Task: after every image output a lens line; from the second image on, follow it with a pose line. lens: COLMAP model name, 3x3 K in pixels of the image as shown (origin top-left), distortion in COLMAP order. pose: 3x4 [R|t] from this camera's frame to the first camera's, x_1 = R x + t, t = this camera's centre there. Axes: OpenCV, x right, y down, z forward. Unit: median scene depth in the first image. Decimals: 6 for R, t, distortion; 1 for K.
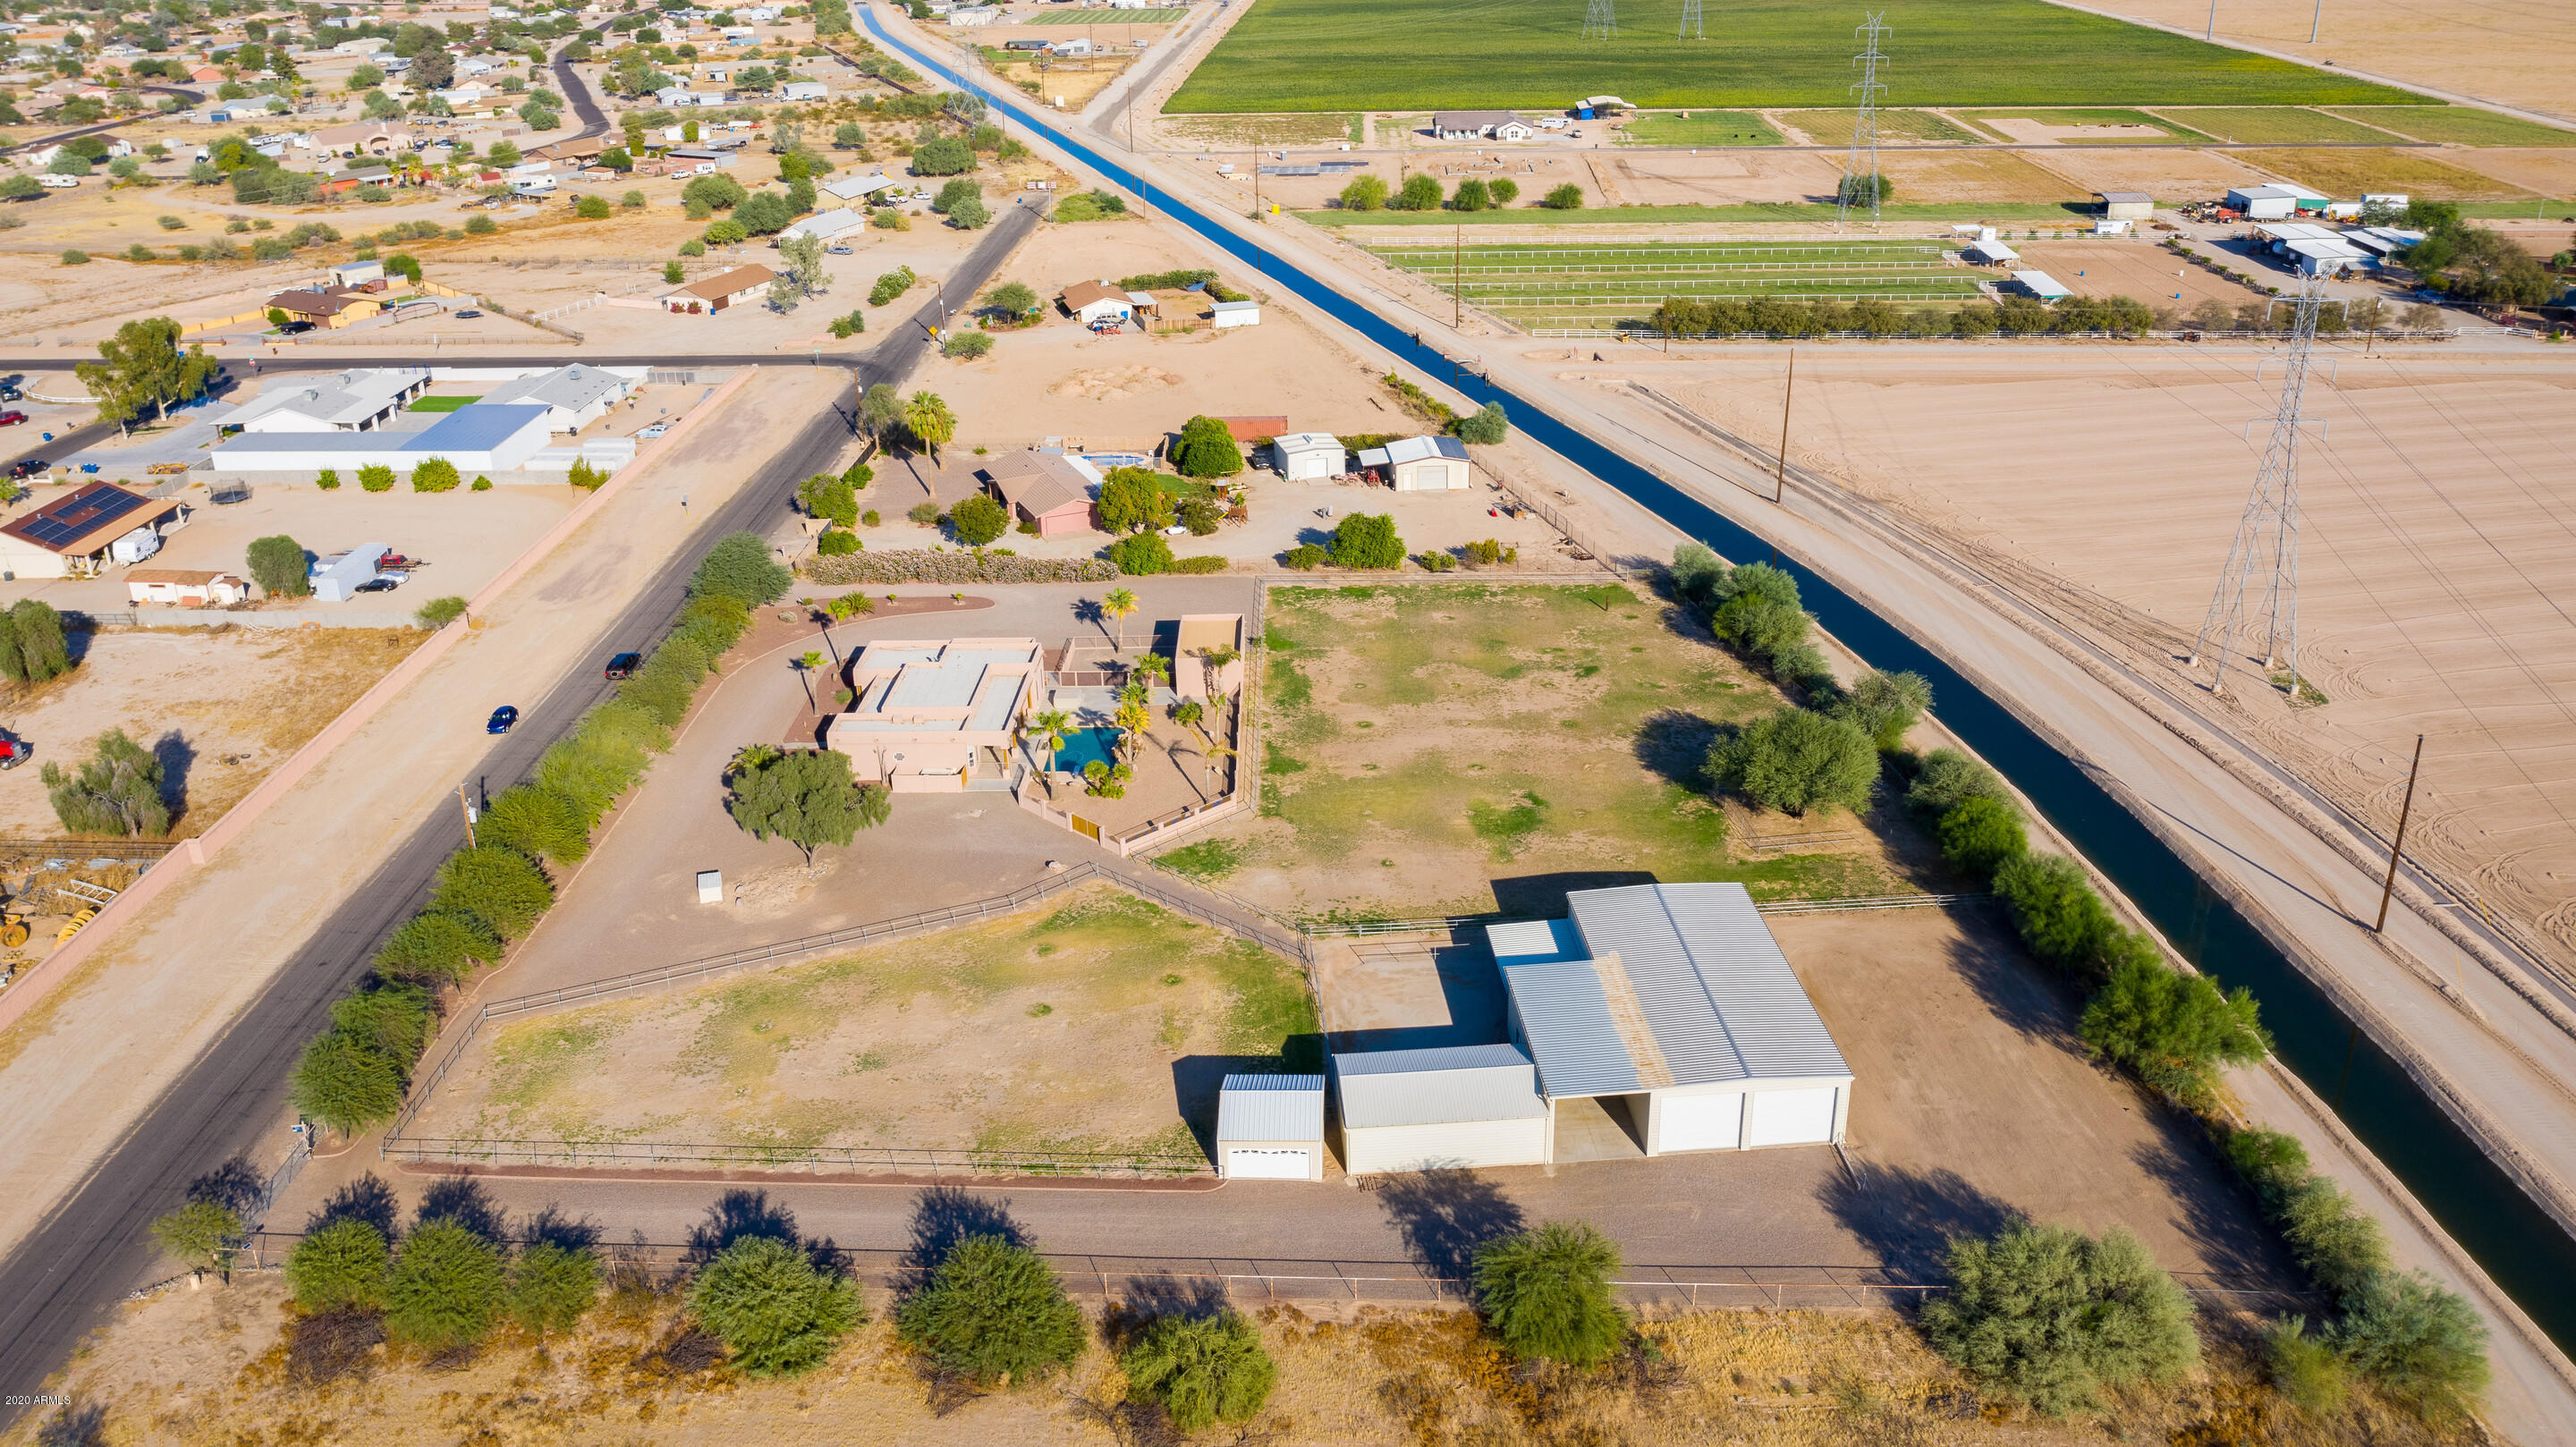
lens RADIAL K [[2040.1, 0, 1288.0], [0, 2040.1, 723.5], [0, 0, 1]] dist [-0.058978, 0.064460]
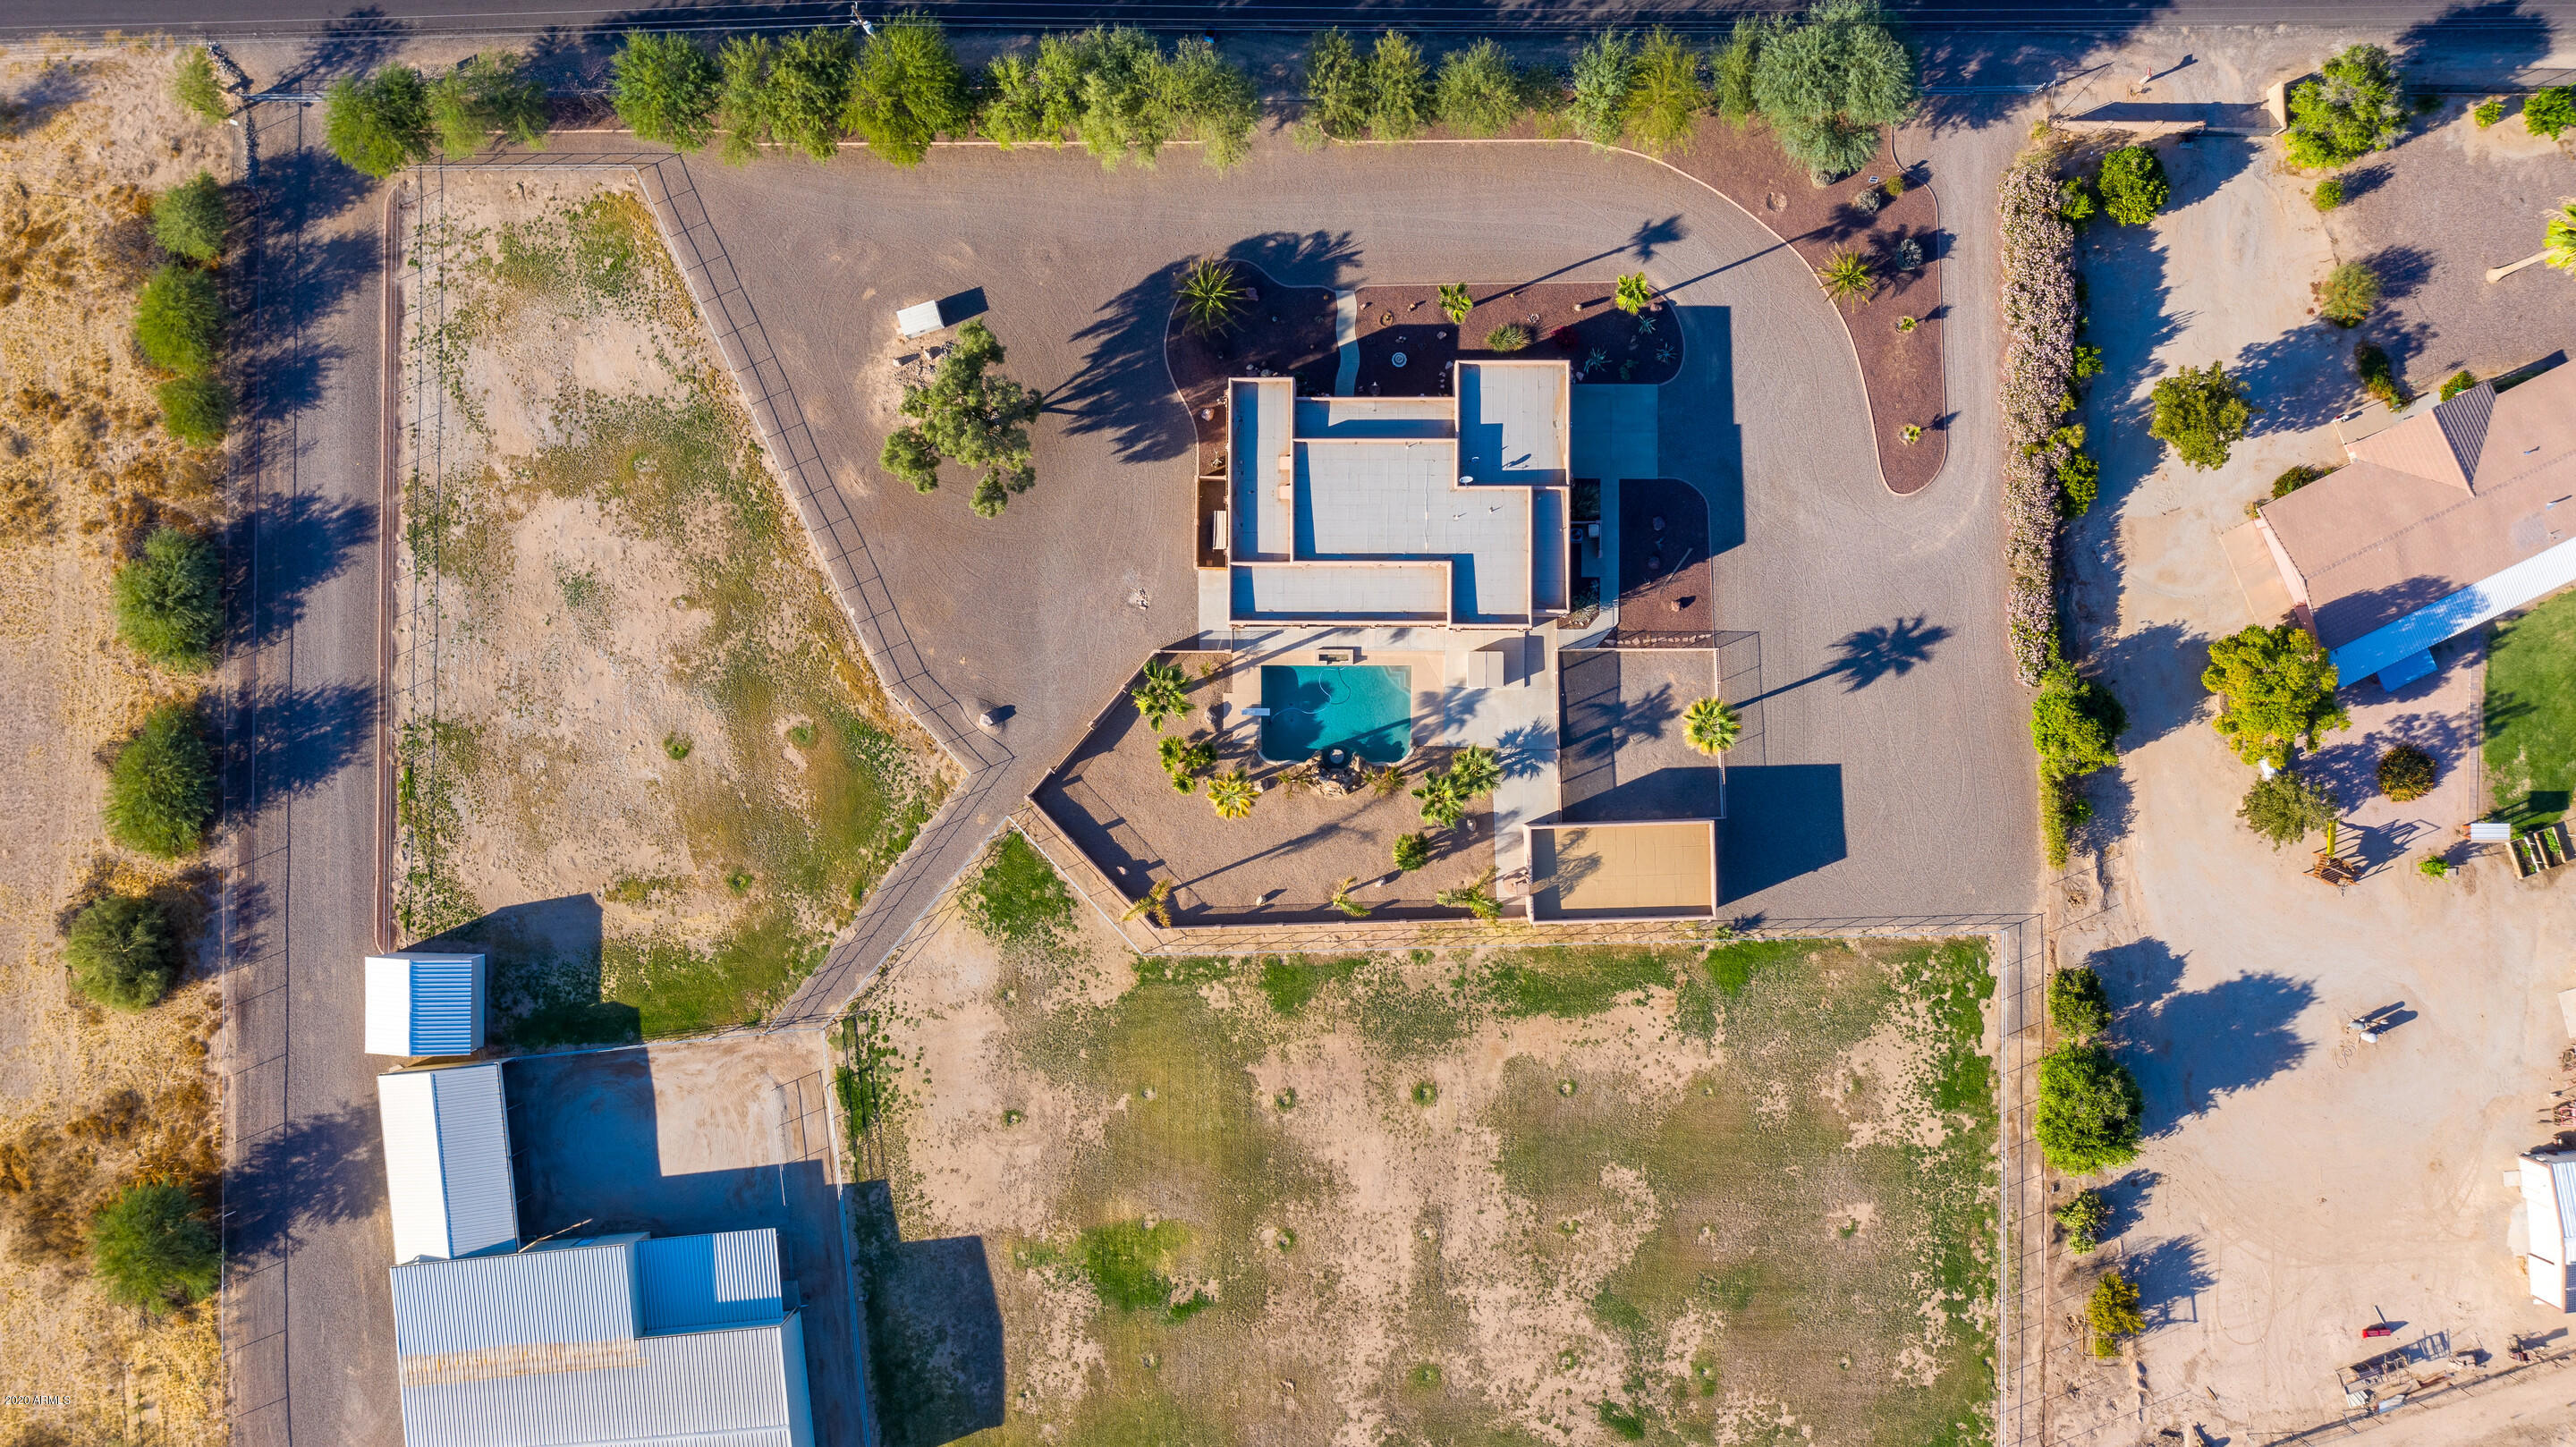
lens RADIAL K [[2040.1, 0, 1288.0], [0, 2040.1, 723.5], [0, 0, 1]] dist [-0.058978, 0.064460]
pose [[0.033500, 0.999296, 0.016873, -0.157311], [-0.366598, -0.003419, 0.930373, -0.958272], [0.929776, -0.037353, 0.366226, 1.037040]]
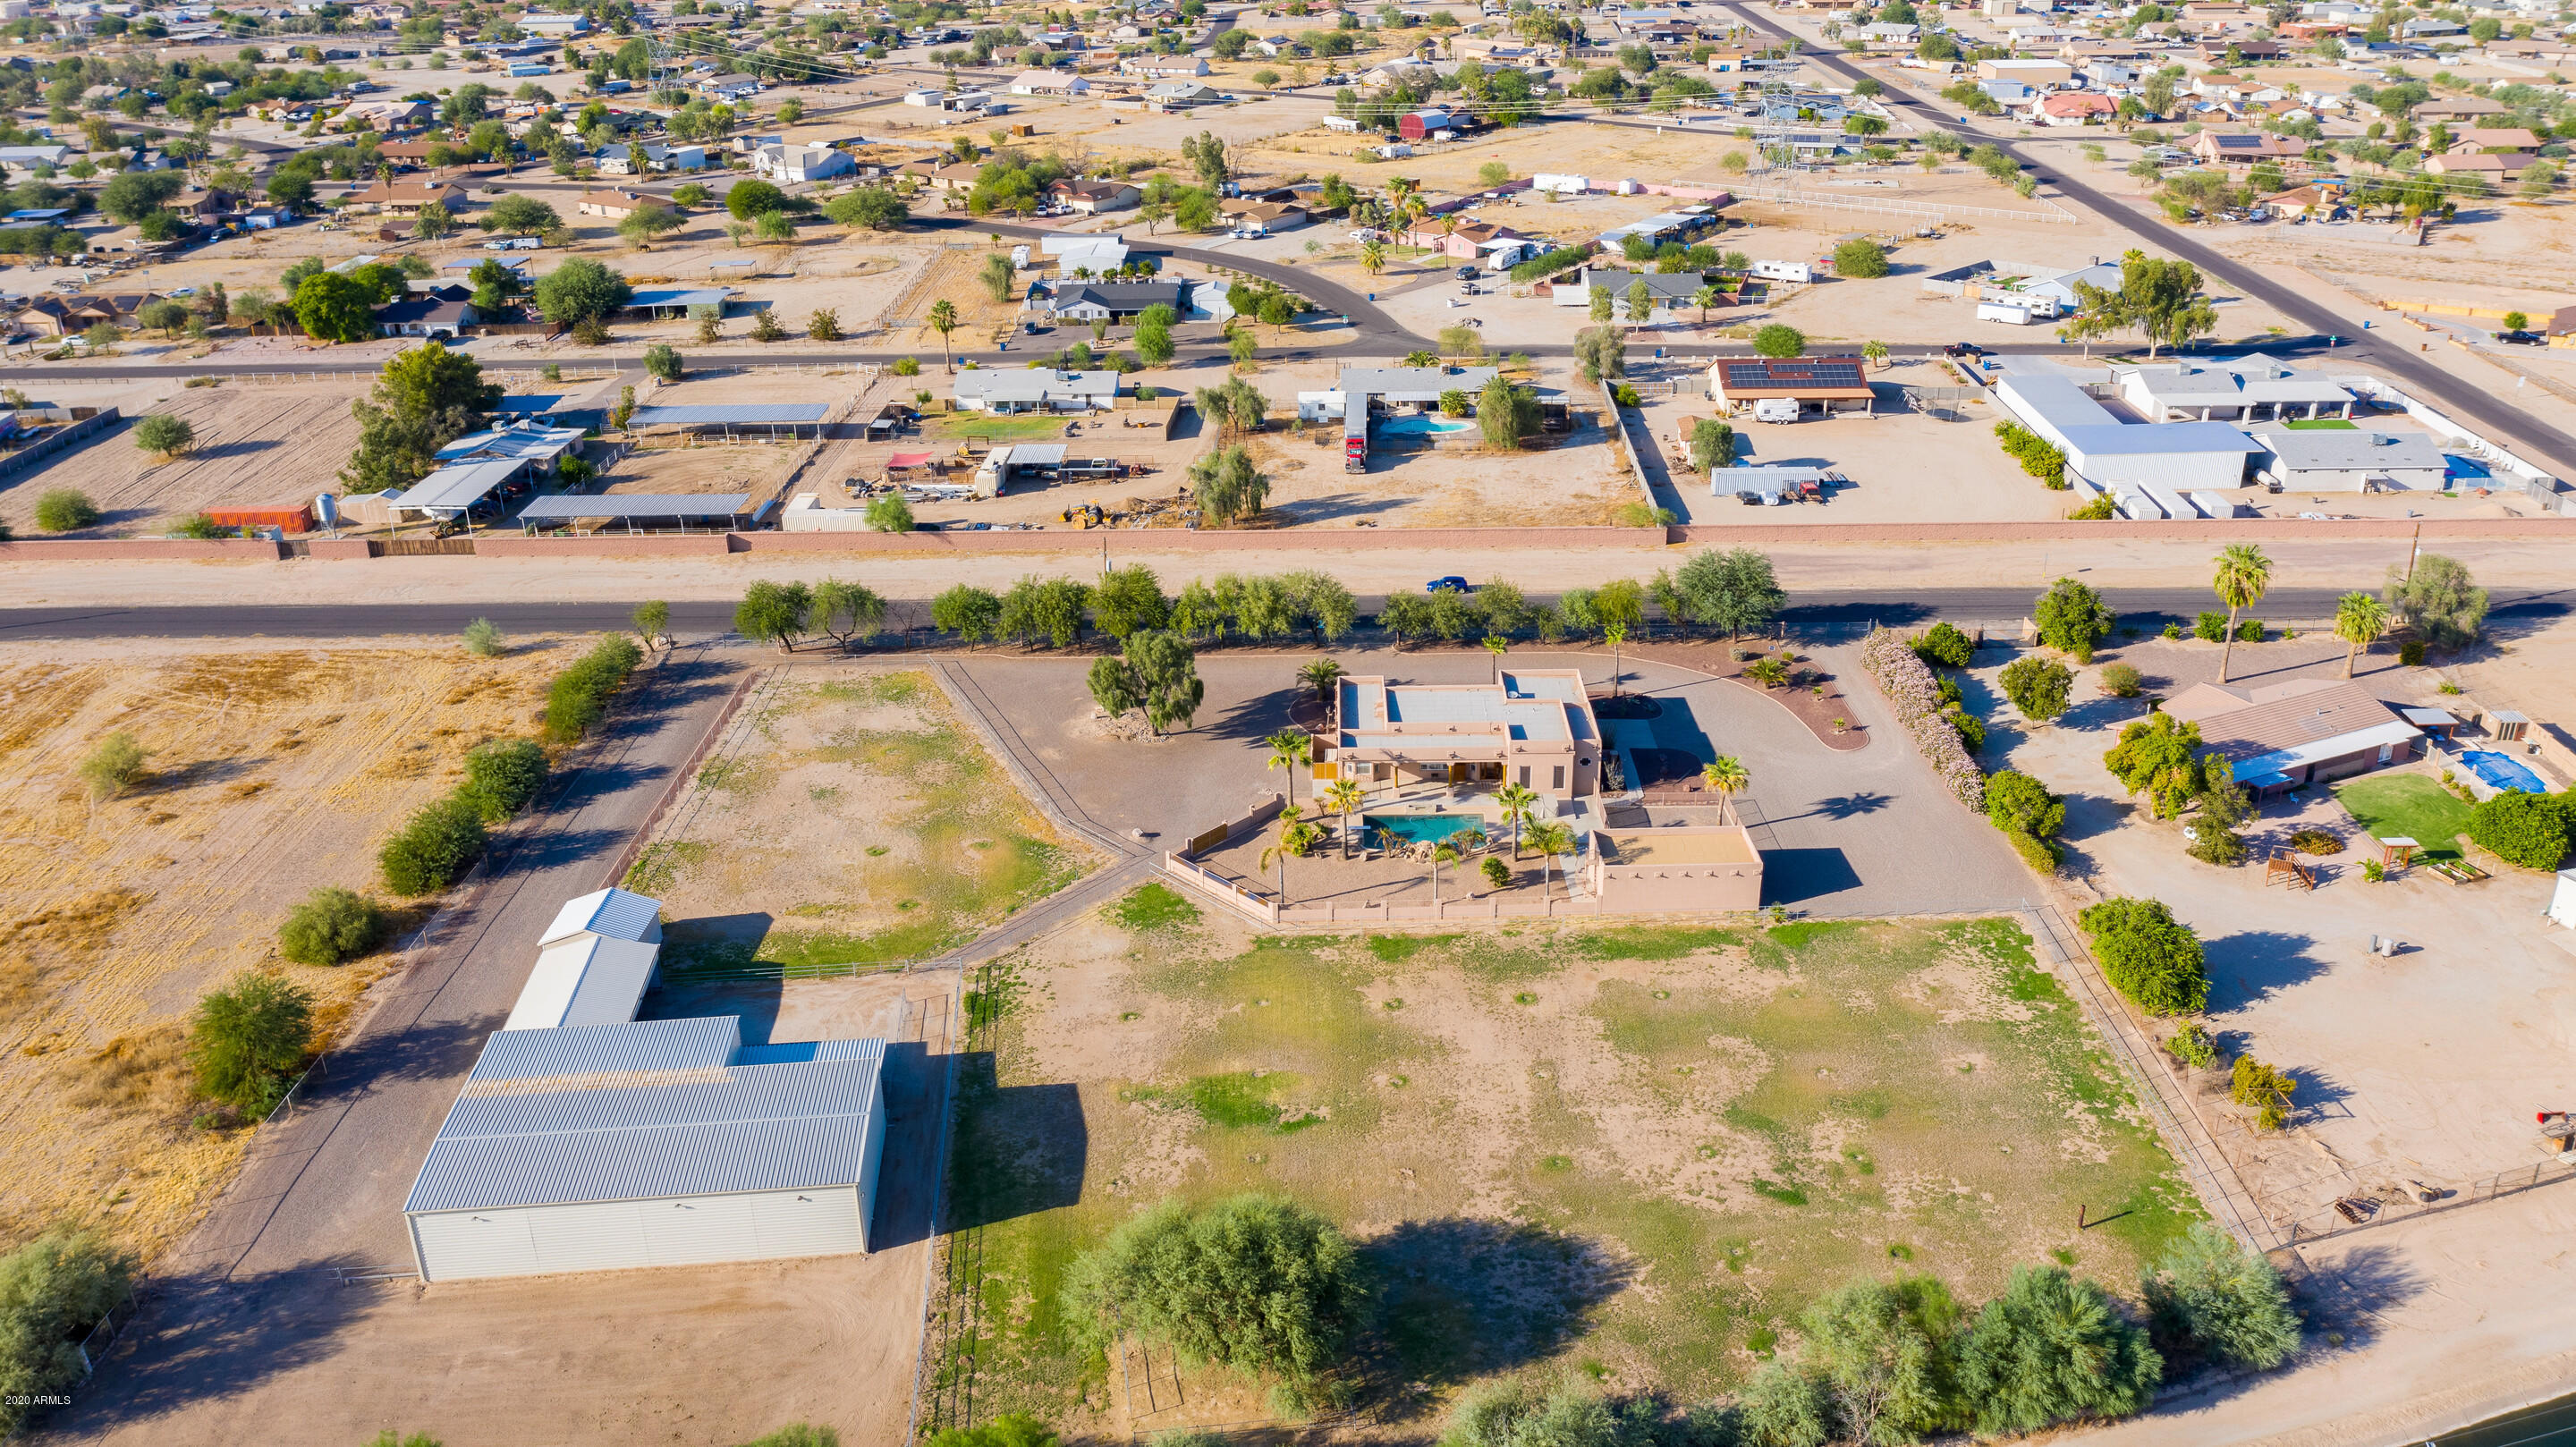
lens RADIAL K [[2040.1, 0, 1288.0], [0, 2040.1, 723.5], [0, 0, 1]] dist [-0.058978, 0.064460]
pose [[0.019851, 0.419197, -0.907678, 1.005848], [-0.377062, 0.843958, 0.381522, -0.499000], [0.925975, 0.334677, 0.174817, 1.119141]]
